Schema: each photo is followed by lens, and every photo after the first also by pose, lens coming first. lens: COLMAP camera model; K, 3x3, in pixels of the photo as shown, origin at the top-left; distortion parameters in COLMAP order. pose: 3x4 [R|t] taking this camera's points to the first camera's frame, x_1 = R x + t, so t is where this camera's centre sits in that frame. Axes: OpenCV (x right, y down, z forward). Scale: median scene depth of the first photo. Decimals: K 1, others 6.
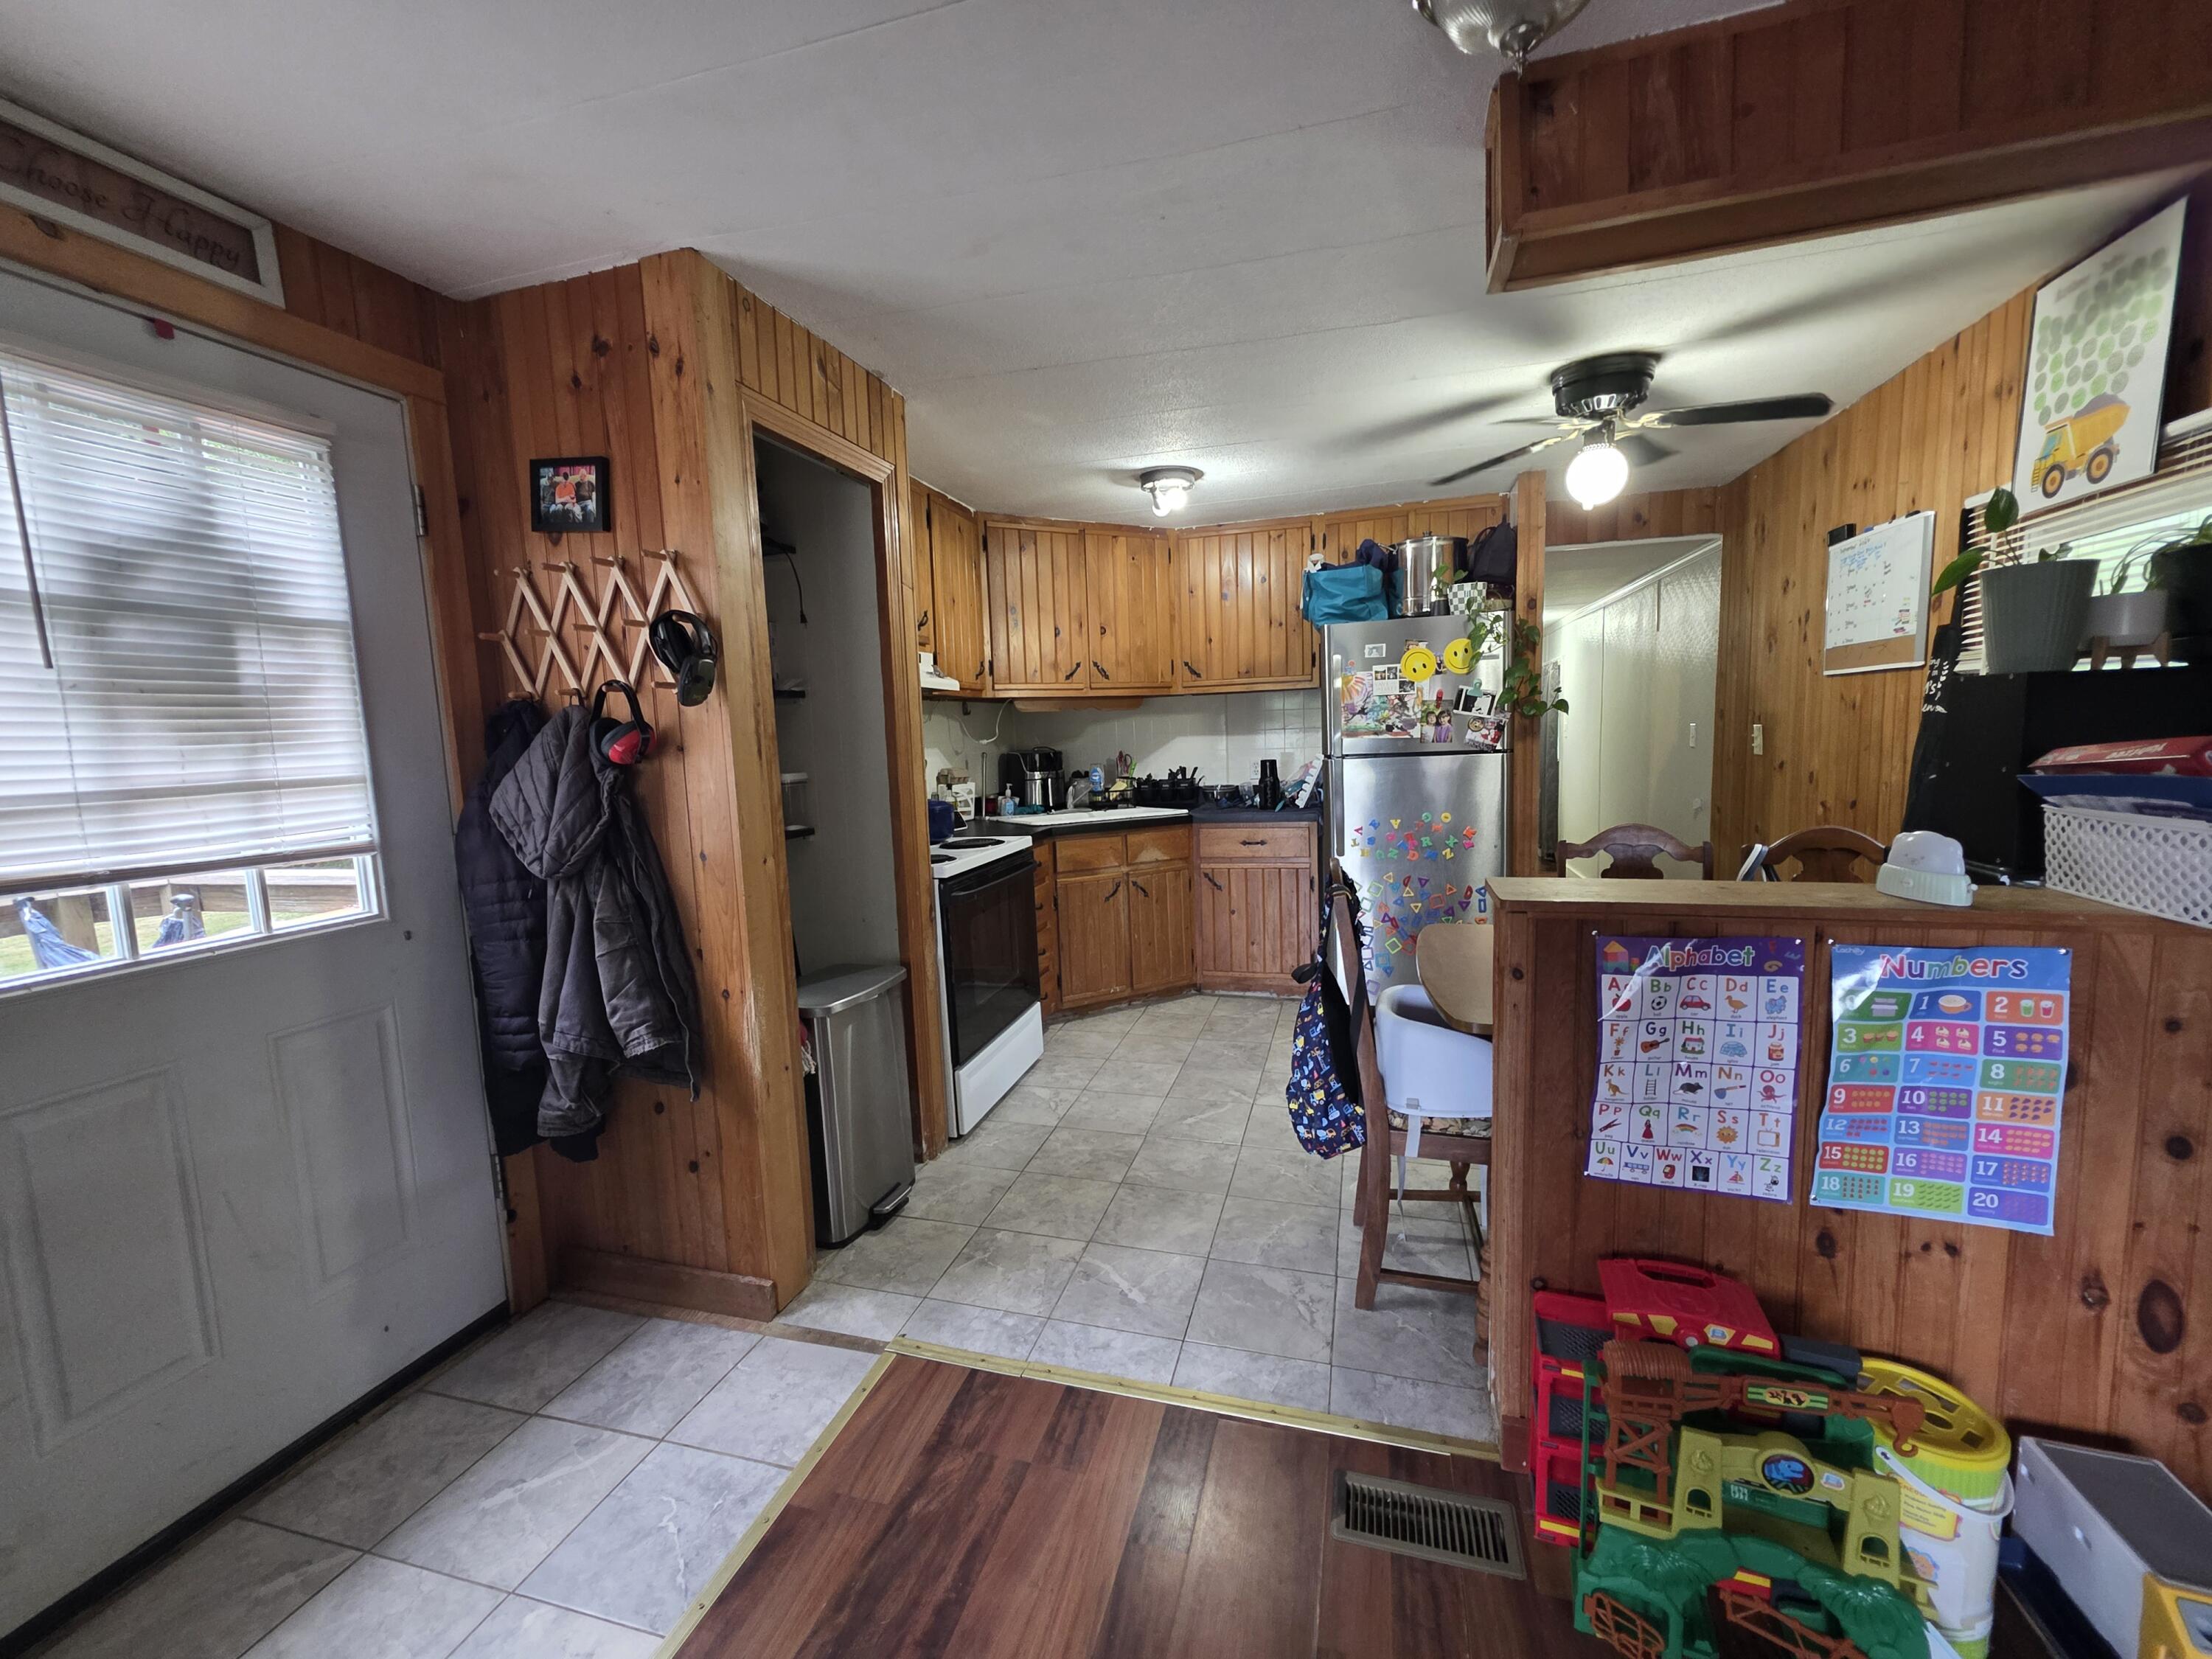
lens RADIAL K [[888.2, 0, 1111.6], [0, 888.2, 826.4], [0, 0, 1]] dist [0.003347, -0.000113]
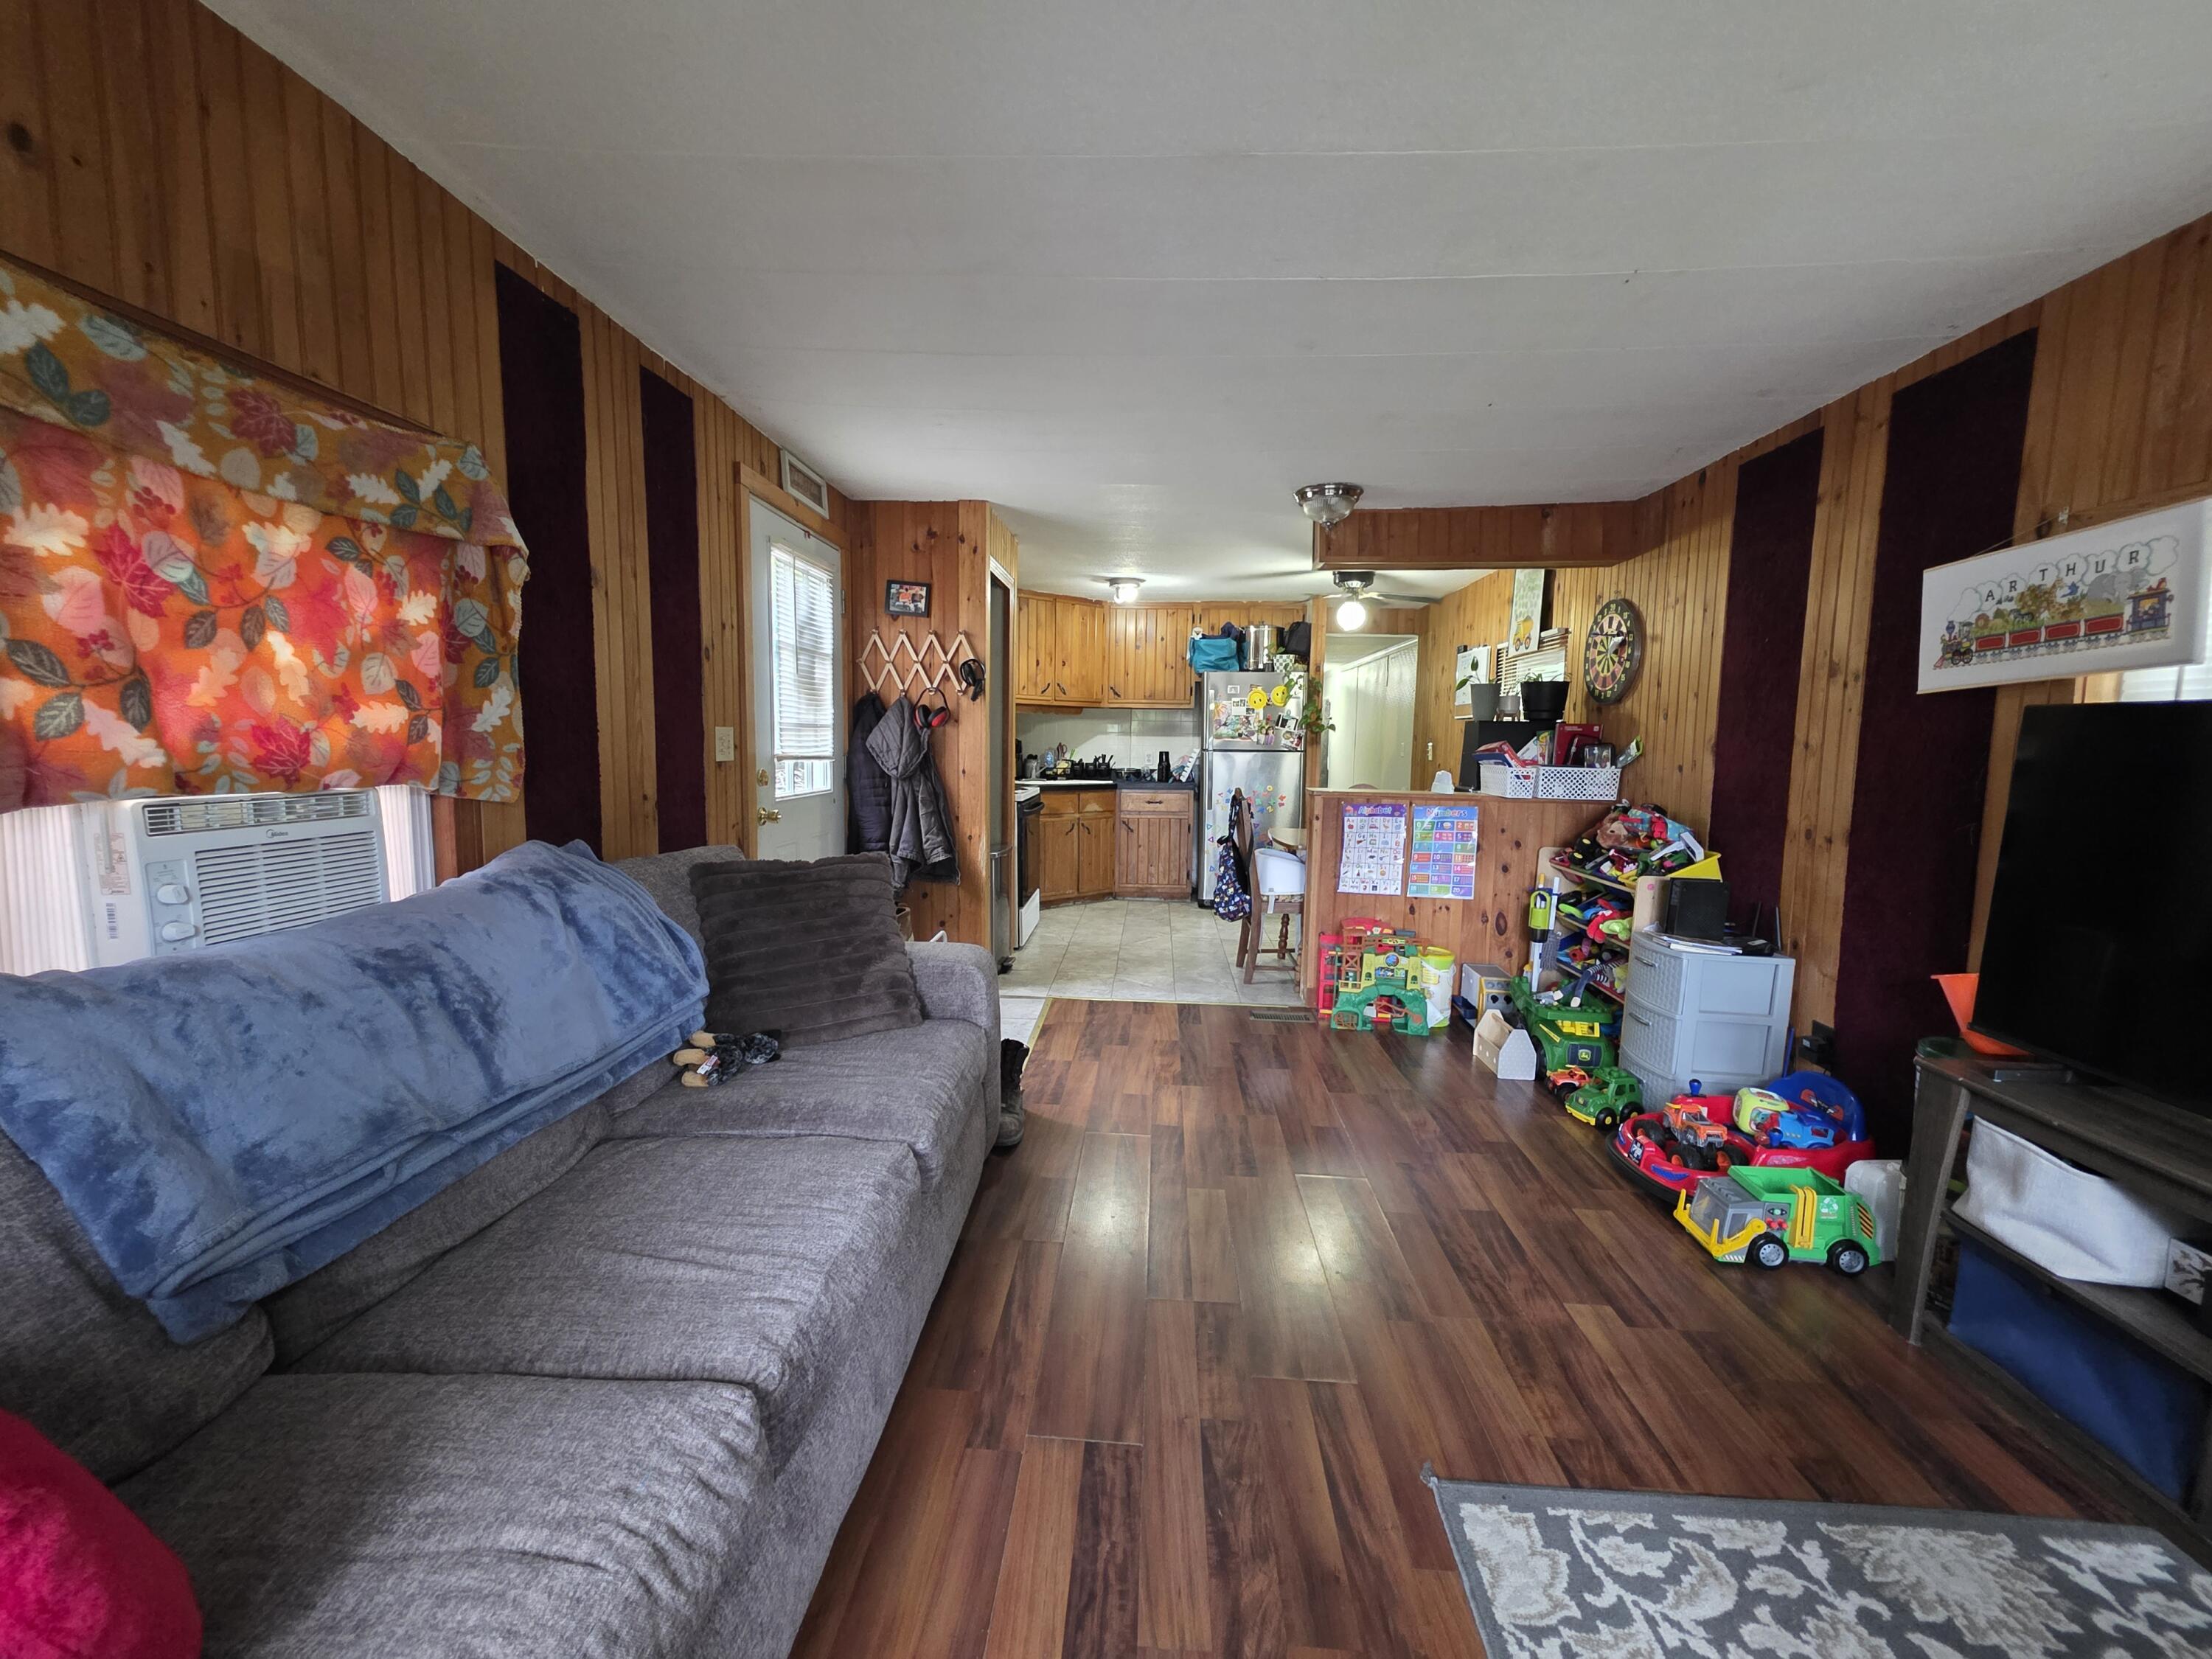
lens RADIAL K [[888.2, 0, 1111.0], [0, 888.2, 823.9], [0, 0, 1]] dist [0.003347, -0.000113]
pose [[0.973059, 0.031081, 0.228450, -0.337201], [-0.027768, 0.999458, -0.017702, 0.105228], [-0.228877, 0.010882, 0.973395, -0.651215]]
